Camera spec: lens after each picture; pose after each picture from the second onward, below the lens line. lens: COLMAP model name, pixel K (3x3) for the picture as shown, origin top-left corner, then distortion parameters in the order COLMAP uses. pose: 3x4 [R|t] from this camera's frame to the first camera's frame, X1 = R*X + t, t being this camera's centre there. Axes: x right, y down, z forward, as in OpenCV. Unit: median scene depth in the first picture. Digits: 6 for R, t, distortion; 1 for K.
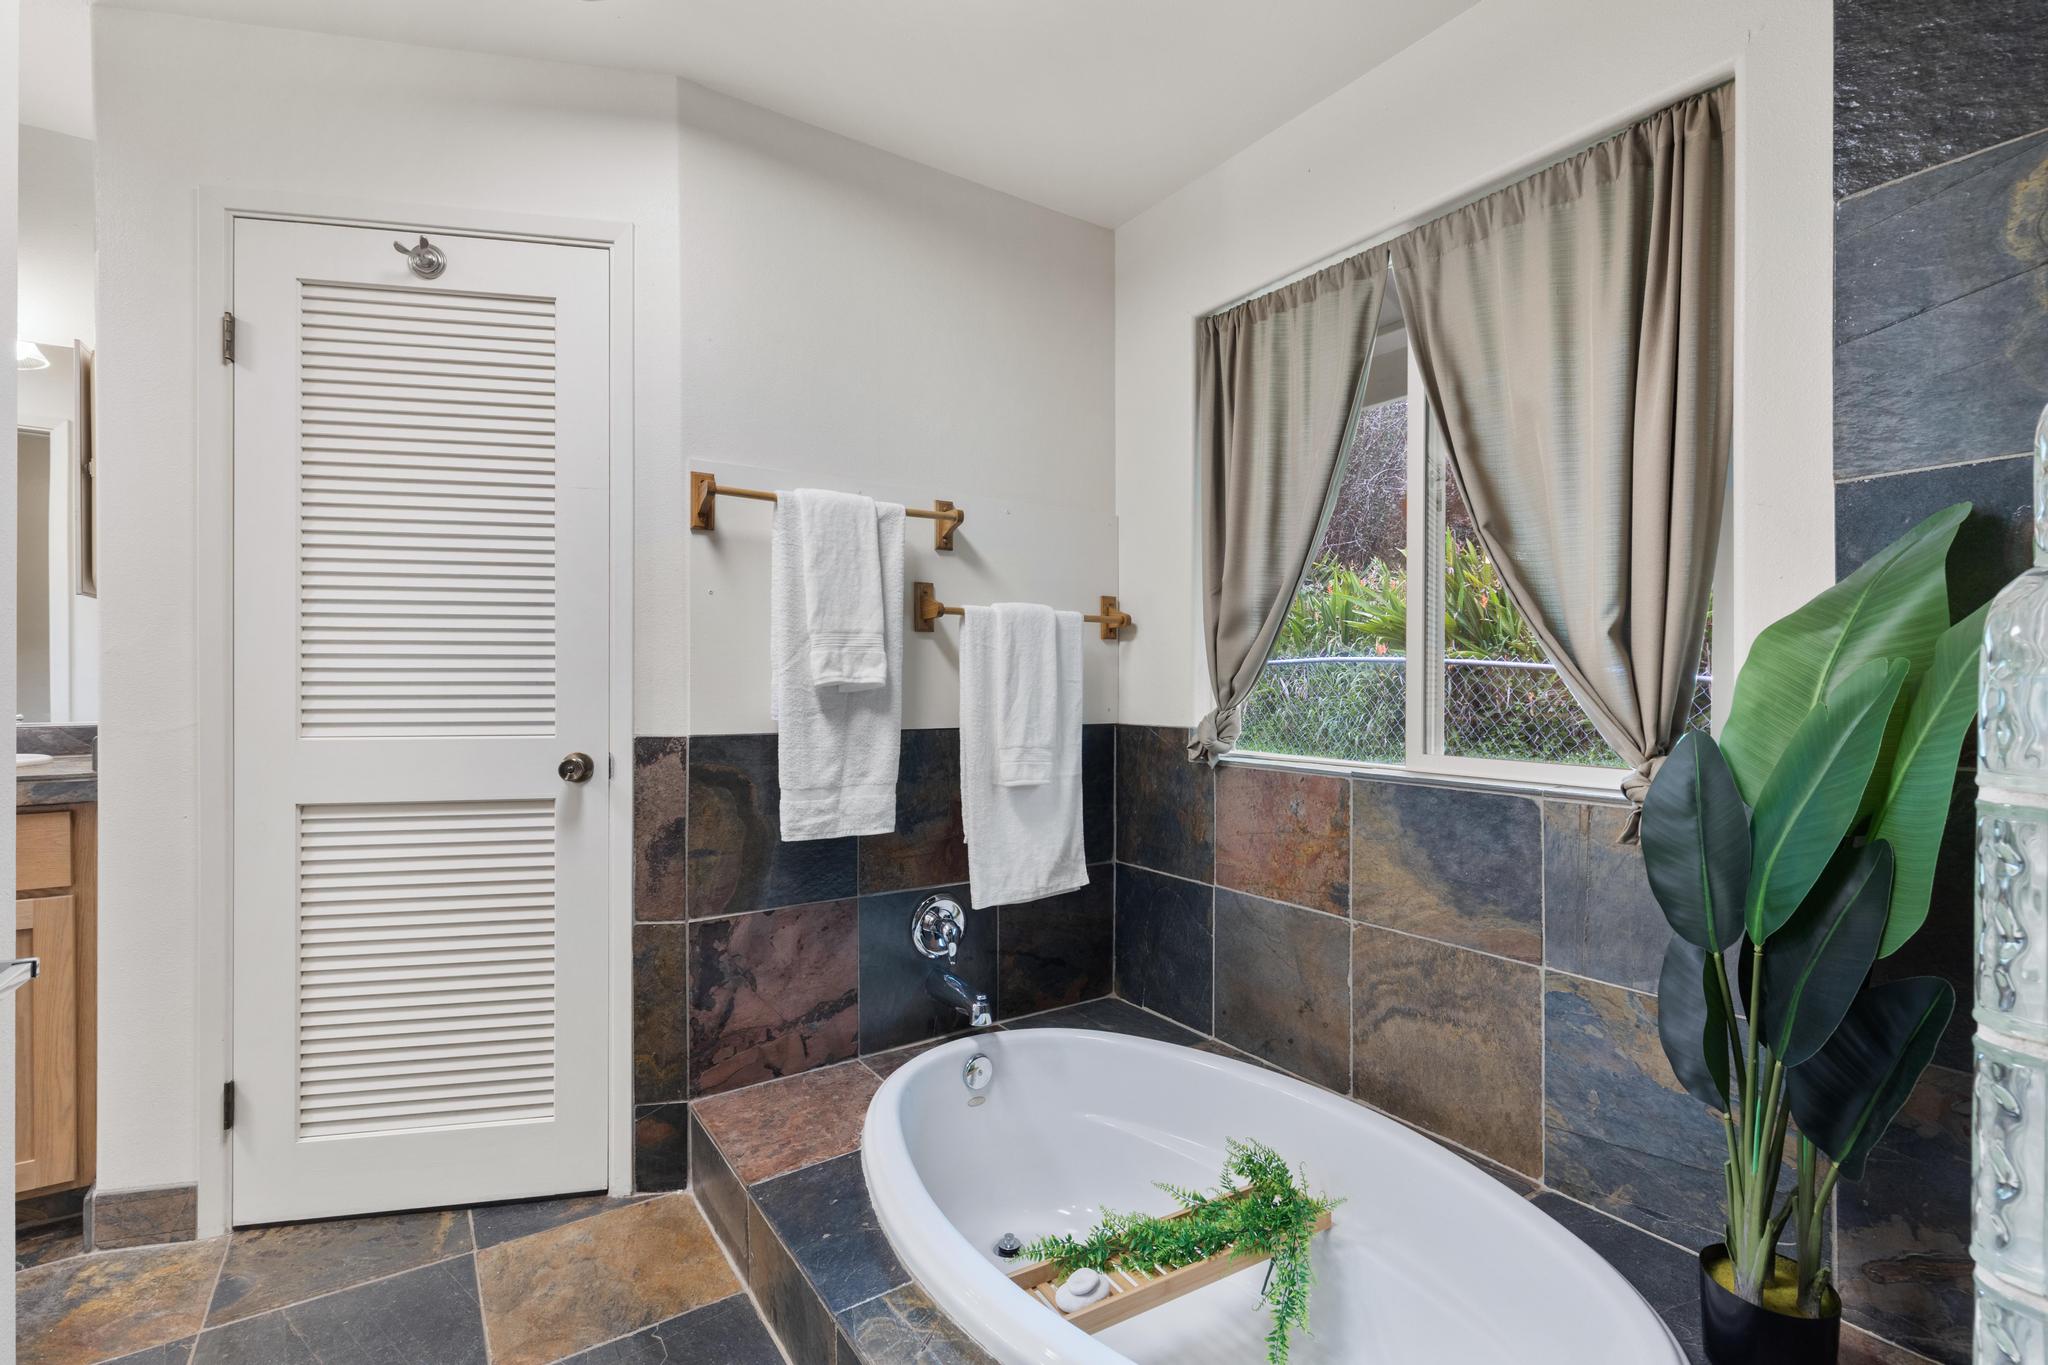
lens RADIAL K [[912.6, 0, 1008.5], [0, 912.6, 685.8], [0, 0, 1]] dist [0.000917, -0.001042]
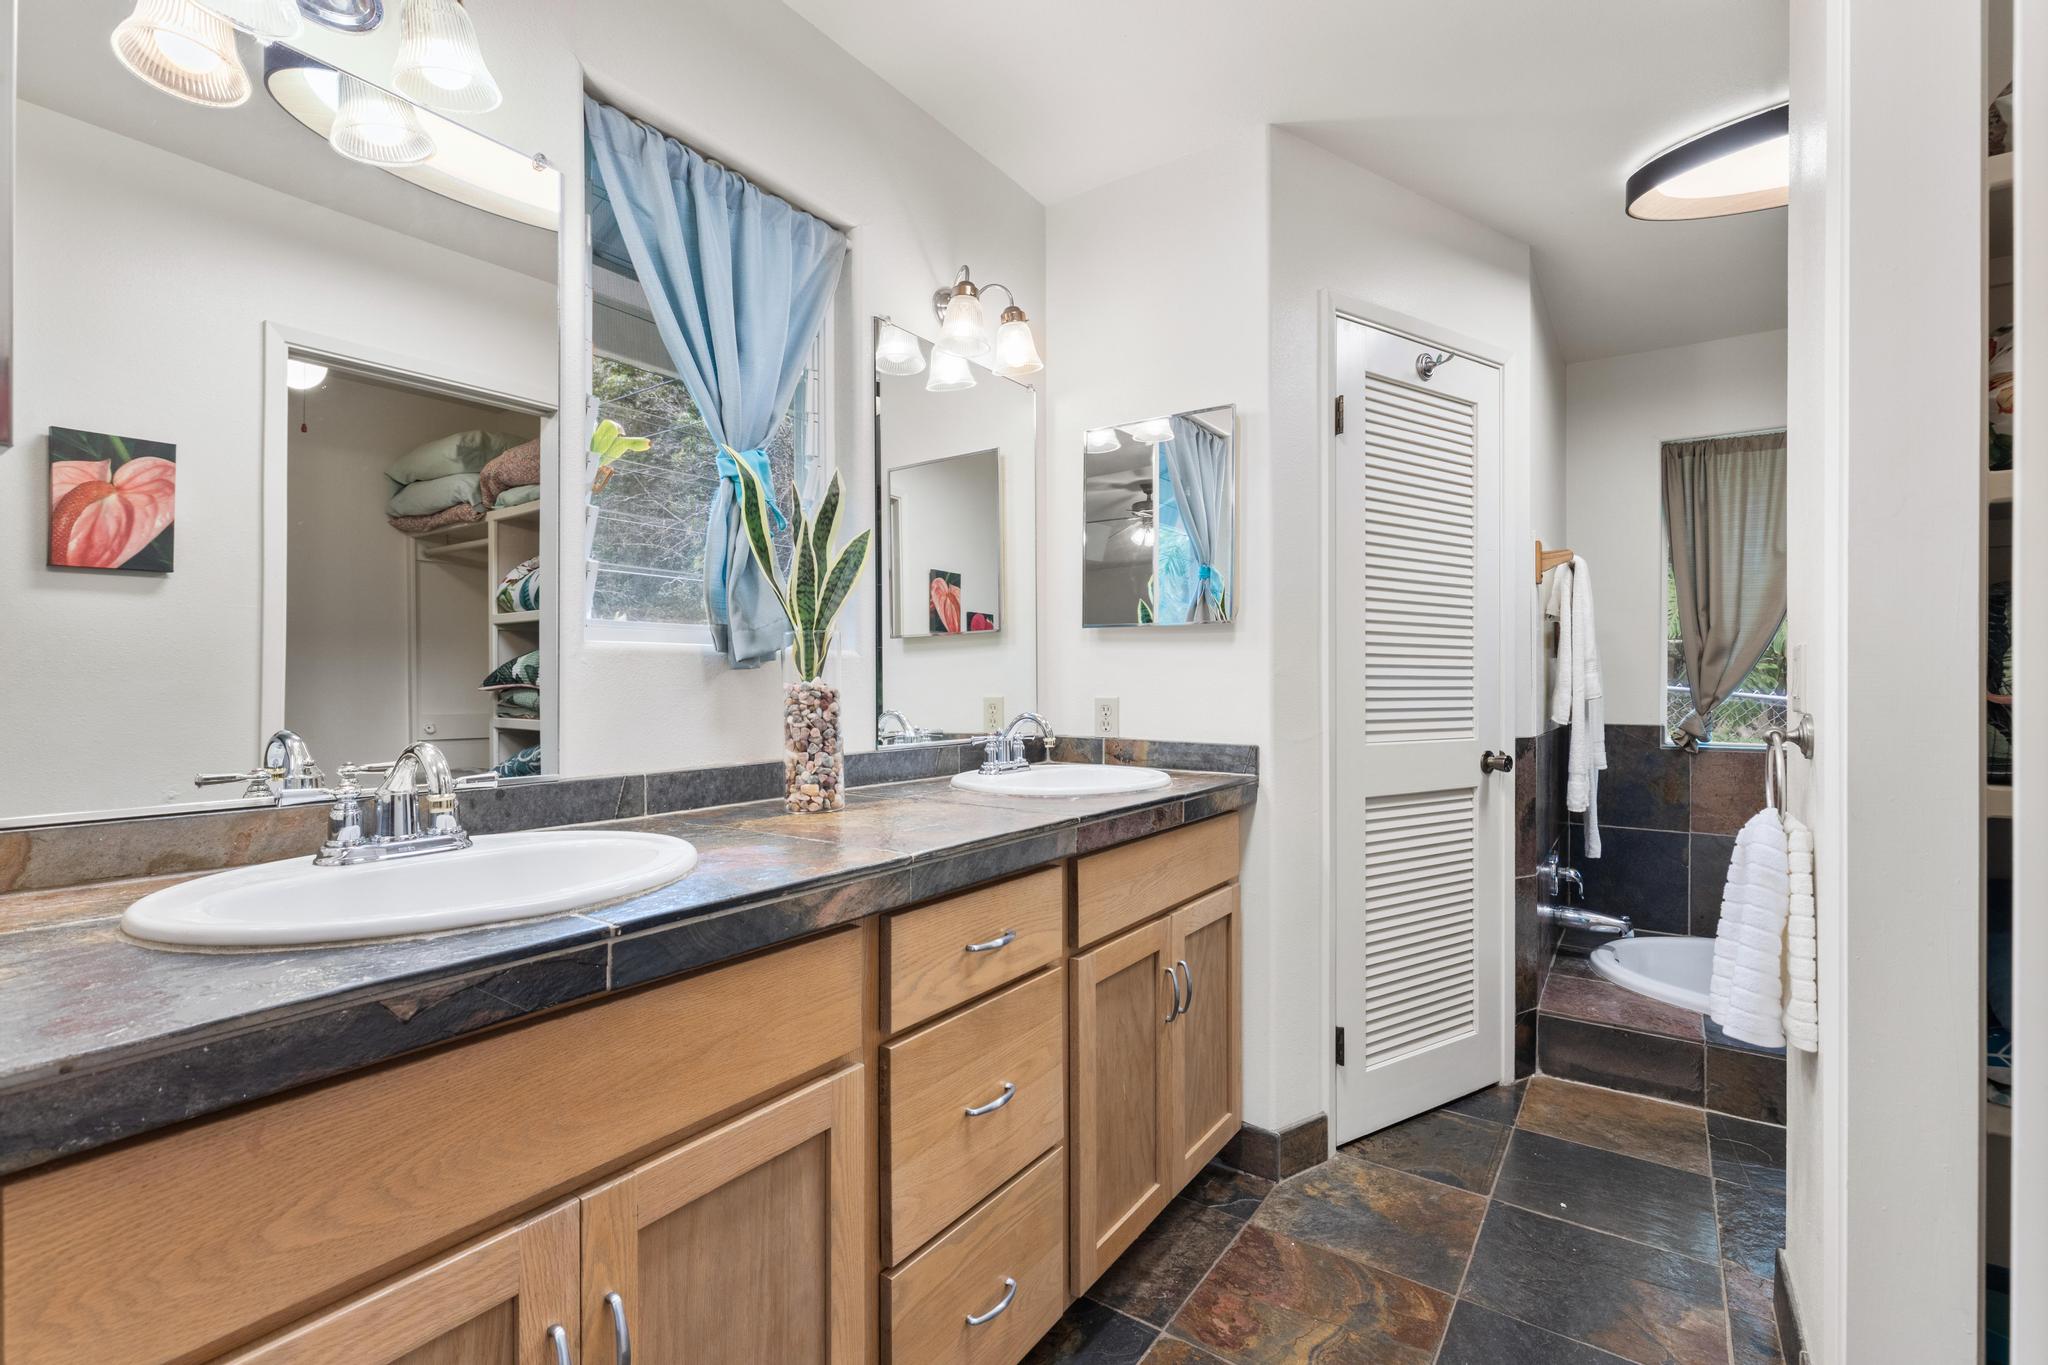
lens RADIAL K [[912.6, 0, 1008.5], [0, 912.6, 685.8], [0, 0, 1]] dist [0.000917, -0.001042]
pose [[0.936306, -0.000018, 0.351185, -1.611166], [0.000962, 0.999996, -0.002513, -0.017679], [-0.351184, 0.002691, 0.936303, 0.012788]]
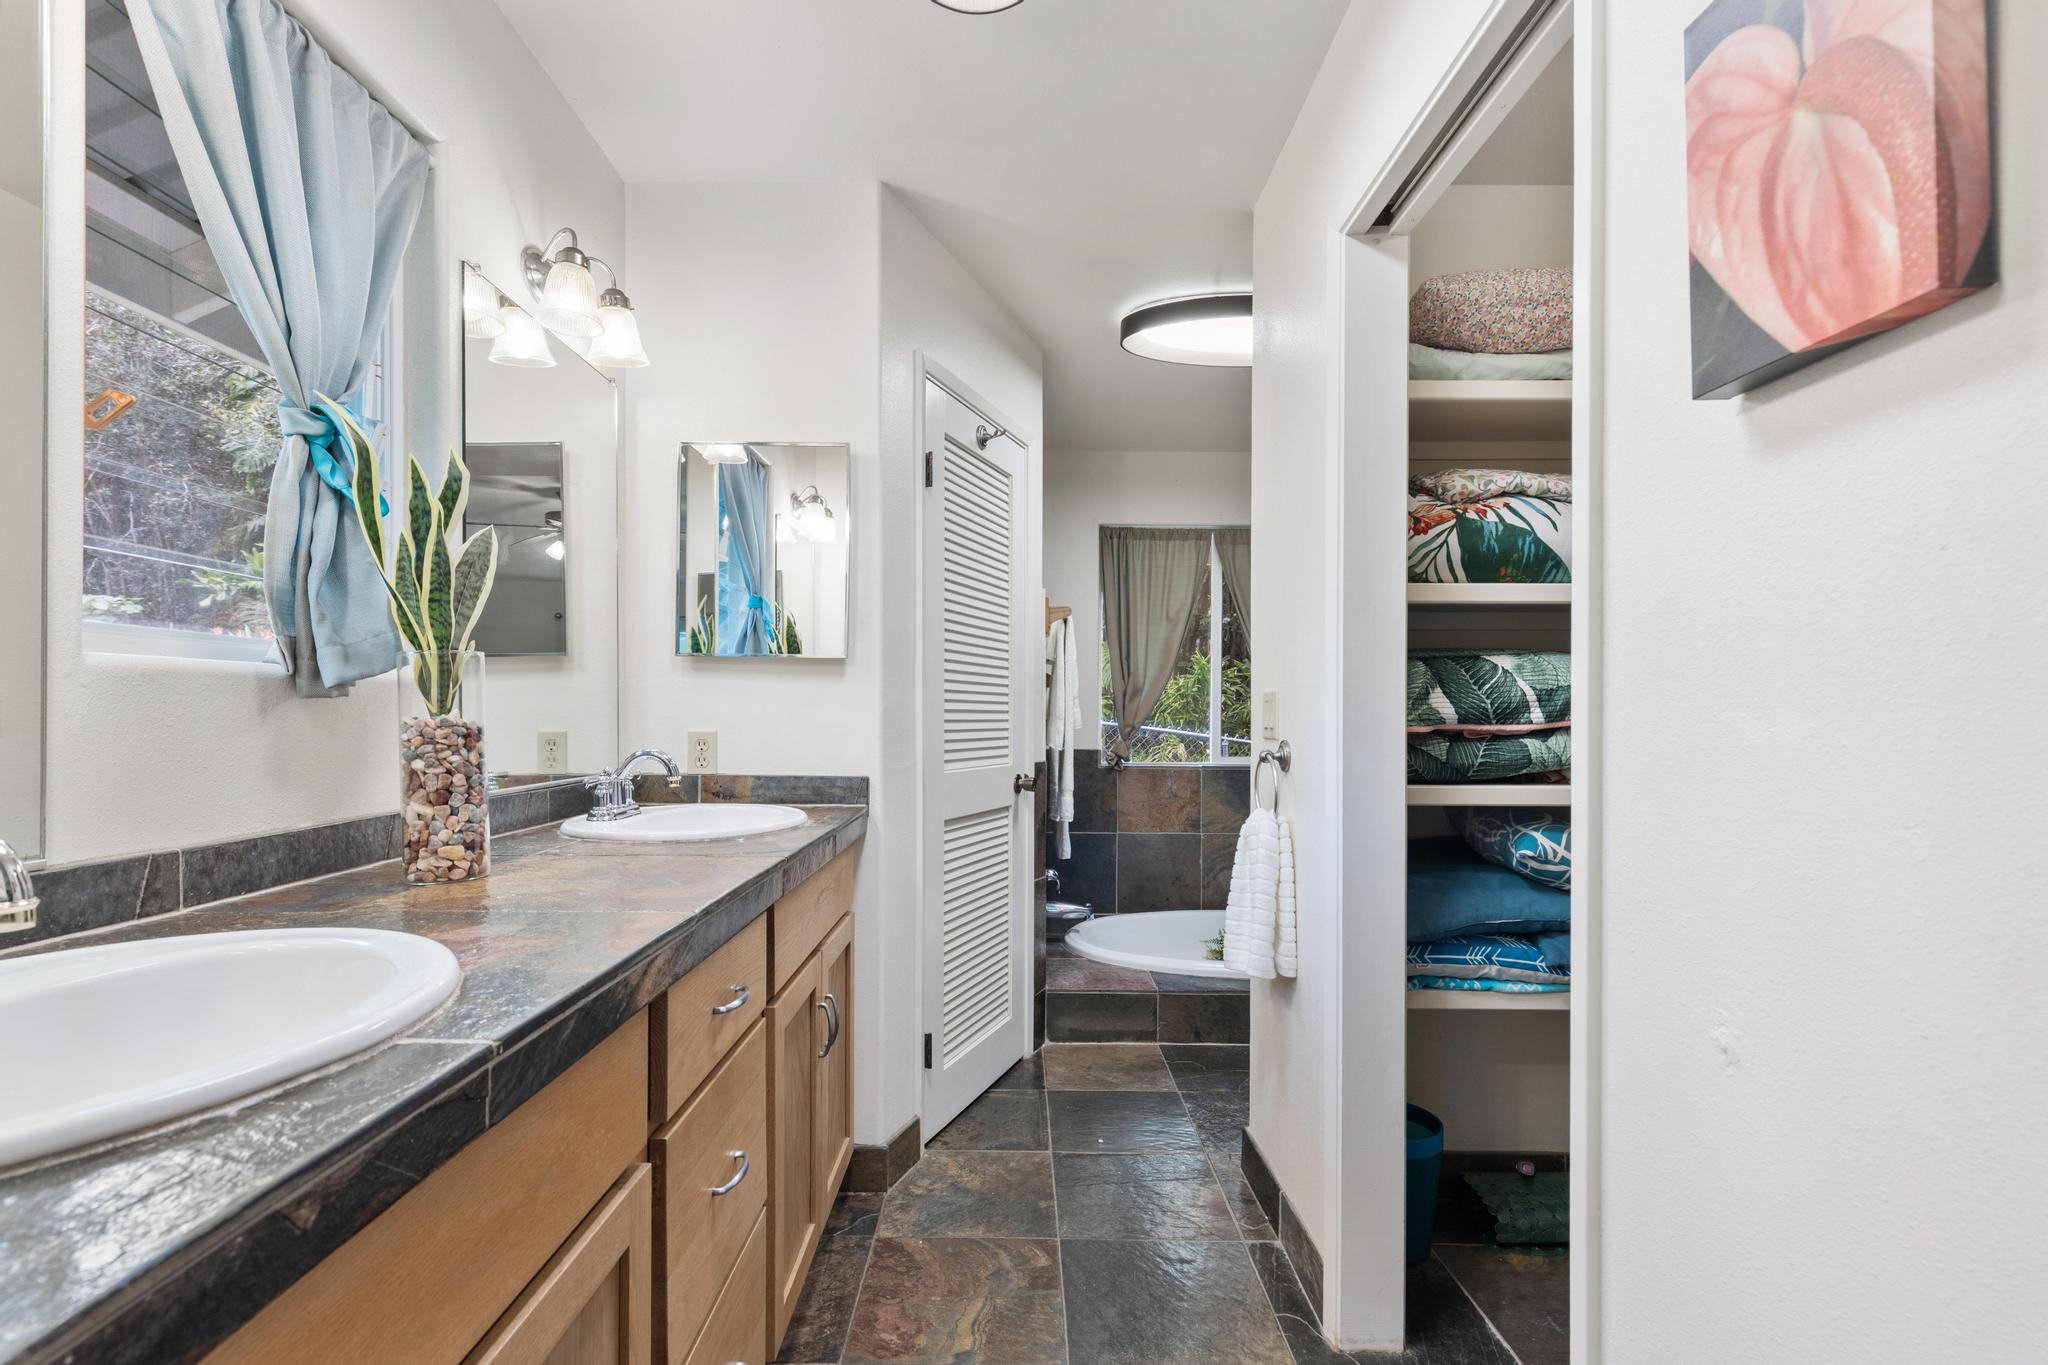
lens RADIAL K [[925.0, 0, 1013.6], [0, 925.0, 713.2], [0, 0, 1]] dist [0.001804, -0.000321]
pose [[0.557465, 0.004605, 0.830188, -1.804111], [-0.001120, 0.999988, -0.004796, -0.022131], [-0.830200, 0.001744, 0.557463, 0.142124]]
